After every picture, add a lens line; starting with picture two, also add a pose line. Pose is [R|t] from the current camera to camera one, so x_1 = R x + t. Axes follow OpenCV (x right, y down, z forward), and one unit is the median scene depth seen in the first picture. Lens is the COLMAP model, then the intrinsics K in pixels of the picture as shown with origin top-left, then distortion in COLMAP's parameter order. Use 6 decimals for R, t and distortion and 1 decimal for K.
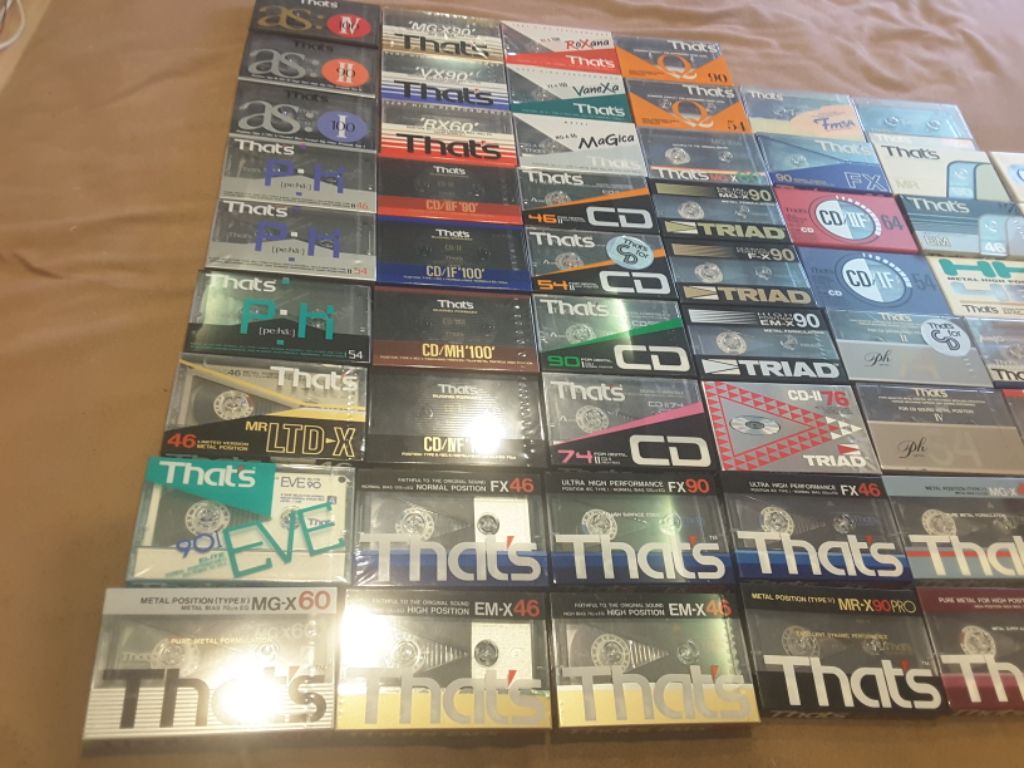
lens RADIAL K [[786.6, 0, 478.8], [0, 786.6, 383.8], [0, 0, 1]] dist [0.117247, -0.143109]
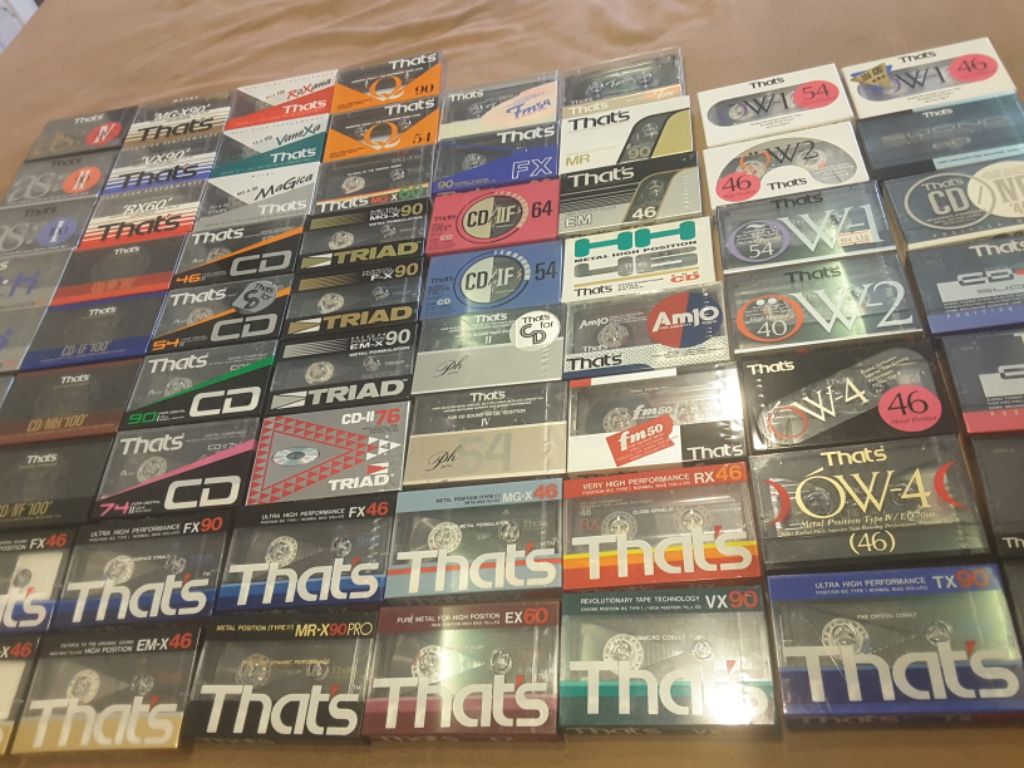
lens RADIAL K [[785.6, 0, 526.4], [0, 785.6, 384.6], [0, 0, 1]] dist [0.136985, -0.204885]
pose [[0.930331, -0.140678, -0.338664, 0.973595], [0.145463, 0.989299, -0.011348, 0.015753], [0.336636, -0.038706, 0.940839, 0.132322]]
